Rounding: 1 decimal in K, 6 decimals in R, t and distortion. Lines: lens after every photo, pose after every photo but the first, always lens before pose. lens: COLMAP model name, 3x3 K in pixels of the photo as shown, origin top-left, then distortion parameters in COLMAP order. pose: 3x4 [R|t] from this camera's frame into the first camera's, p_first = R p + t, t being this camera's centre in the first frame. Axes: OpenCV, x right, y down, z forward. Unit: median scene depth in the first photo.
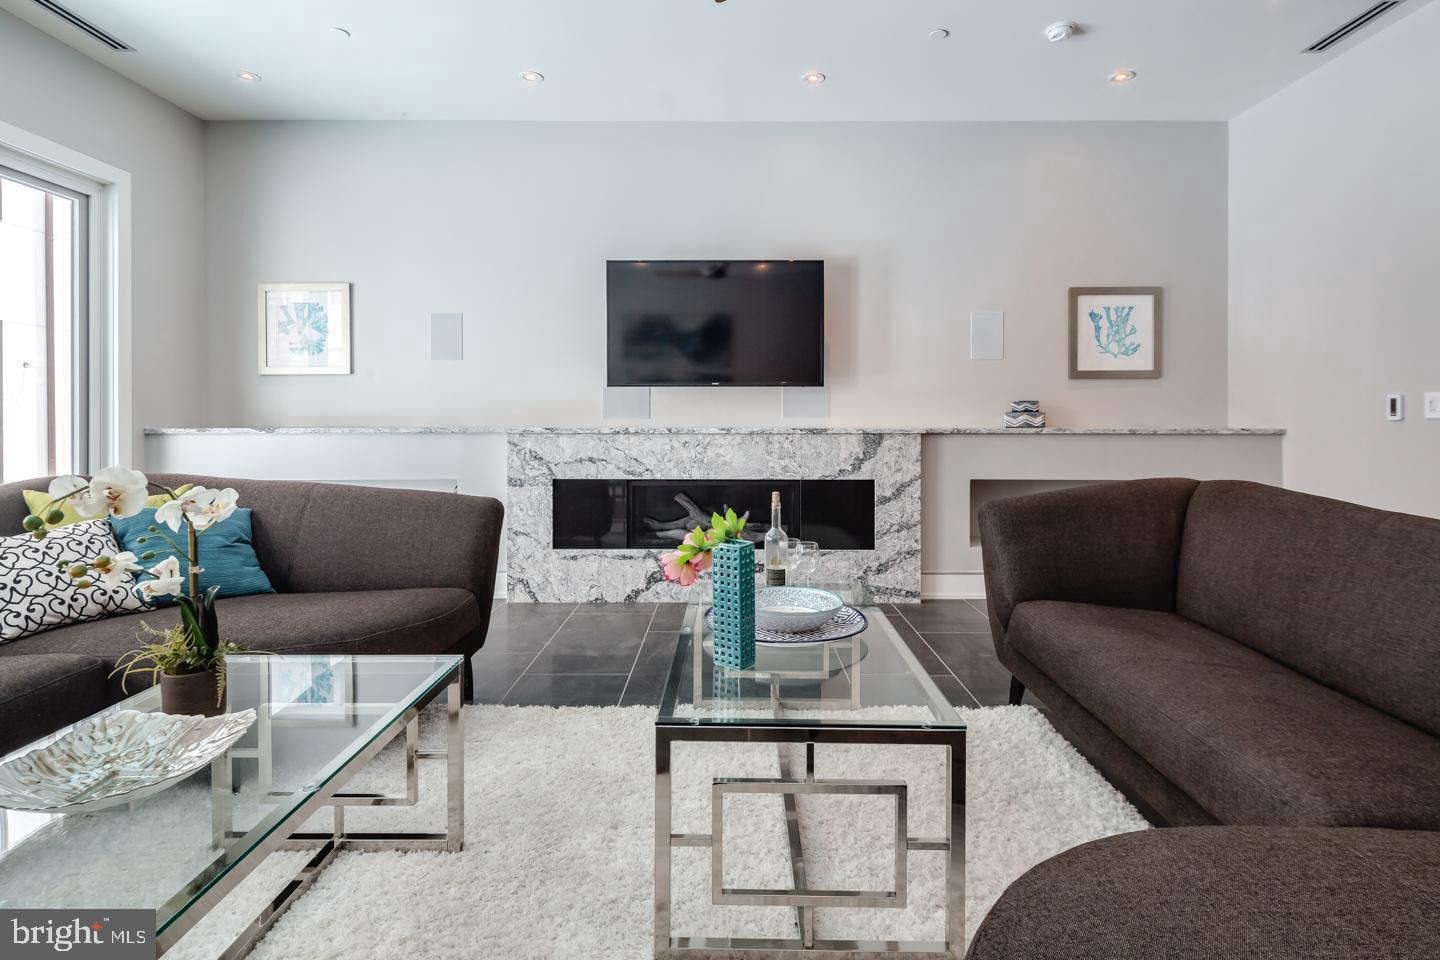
lens RADIAL K [[700.1, 0, 728.7], [0, 700.1, 432.2], [0, 0, 1]] dist [-0.003632, -0.000629]
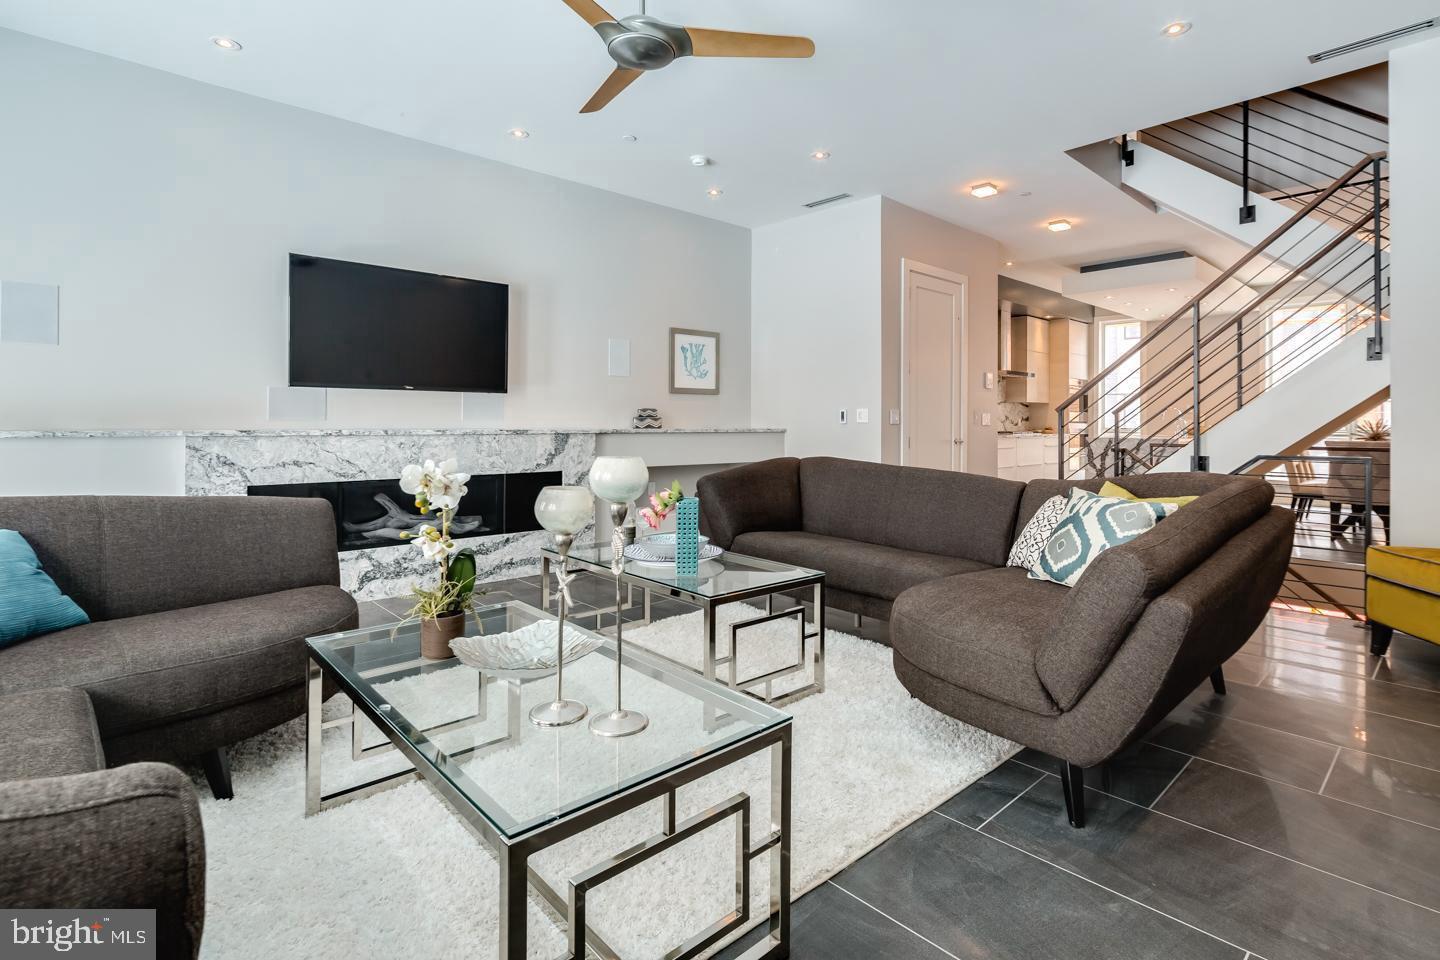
lens RADIAL K [[700.1, 0, 728.7], [0, 700.1, 432.2], [0, 0, 1]] dist [-0.003632, -0.000629]
pose [[0.731459, -0.006789, 0.681851, -0.415797], [0.008470, 0.999964, 0.000869, 0.000921], [-0.681832, 0.005139, 0.731490, -0.103206]]
